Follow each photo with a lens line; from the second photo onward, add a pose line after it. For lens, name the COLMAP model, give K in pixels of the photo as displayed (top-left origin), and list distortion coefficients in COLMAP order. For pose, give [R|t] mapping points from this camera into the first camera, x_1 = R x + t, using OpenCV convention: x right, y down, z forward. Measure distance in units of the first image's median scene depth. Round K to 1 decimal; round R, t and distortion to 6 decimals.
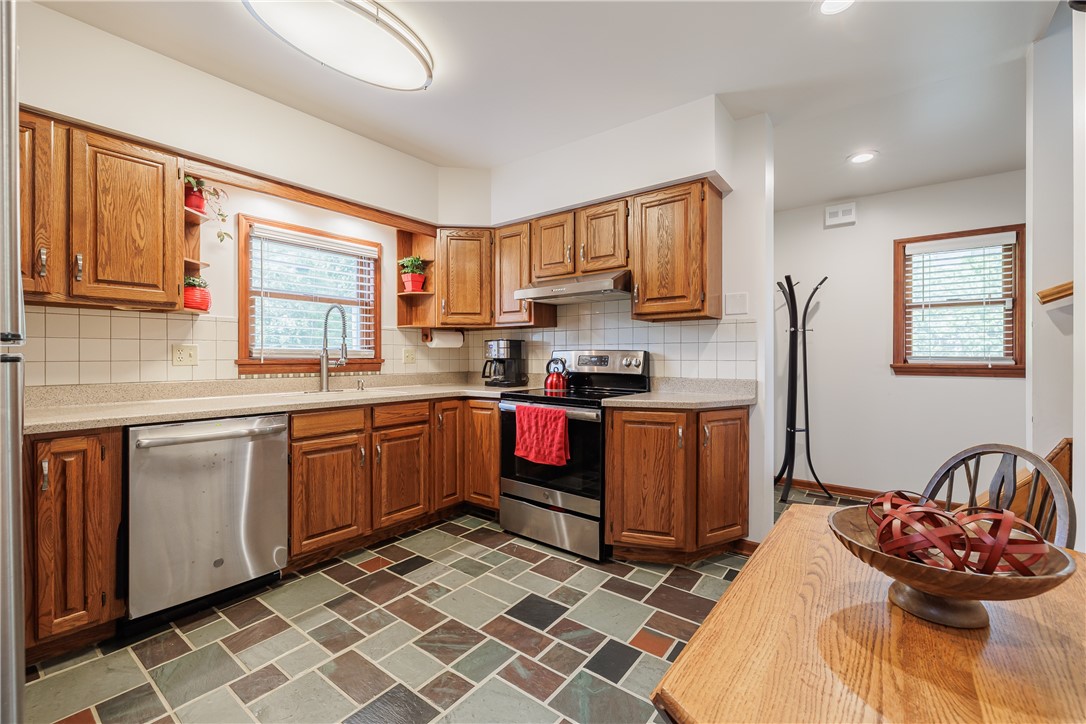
lens RADIAL K [[454.5, 0, 536.6], [0, 454.5, 359.7], [0, 0, 1]] dist [0.001152, -0.001211]
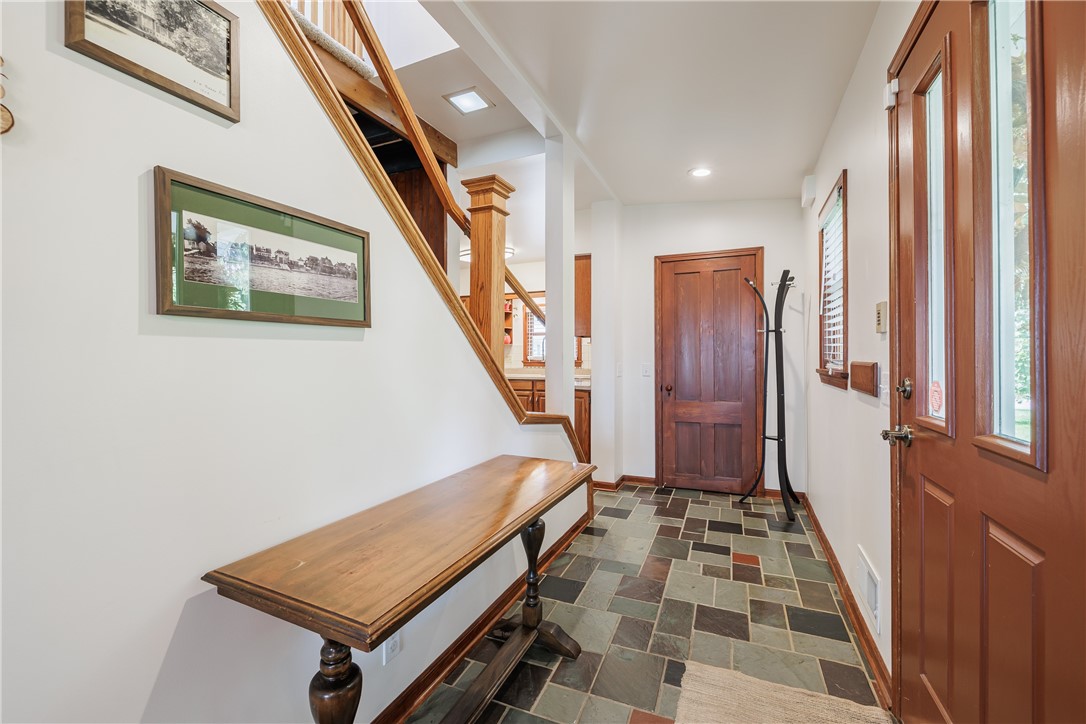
lens RADIAL K [[454.5, 0, 539.3], [0, 454.5, 358.4], [0, 0, 1]] dist [0.001152, -0.001211]
pose [[0.256980, -0.000004, -0.966417, 2.072995], [-0.002903, 0.999995, -0.000776, -0.012303], [0.966412, 0.003005, 0.256979, 0.444562]]
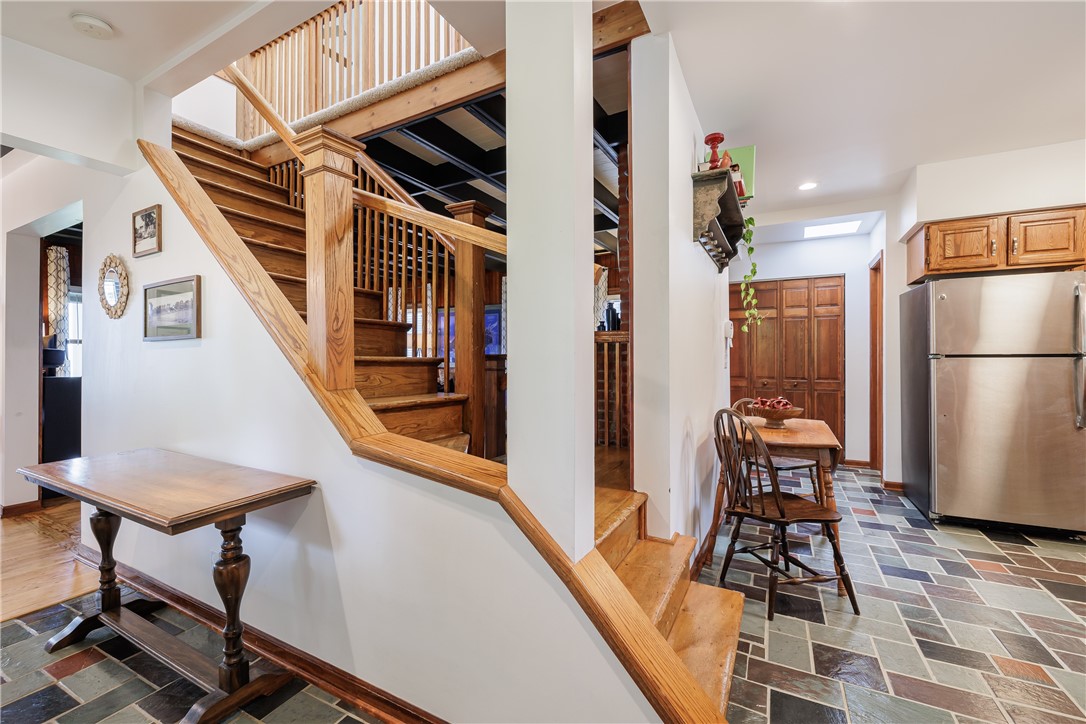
lens RADIAL K [[454.5, 0, 538.6], [0, 454.5, 356.0], [0, 0, 1]] dist [0.001152, -0.001211]
pose [[-0.984252, 0.000196, -0.176772, 1.035790], [-0.000375, 0.999995, 0.003196, -0.010946], [0.176772, 0.003212, -0.984247, 1.299948]]
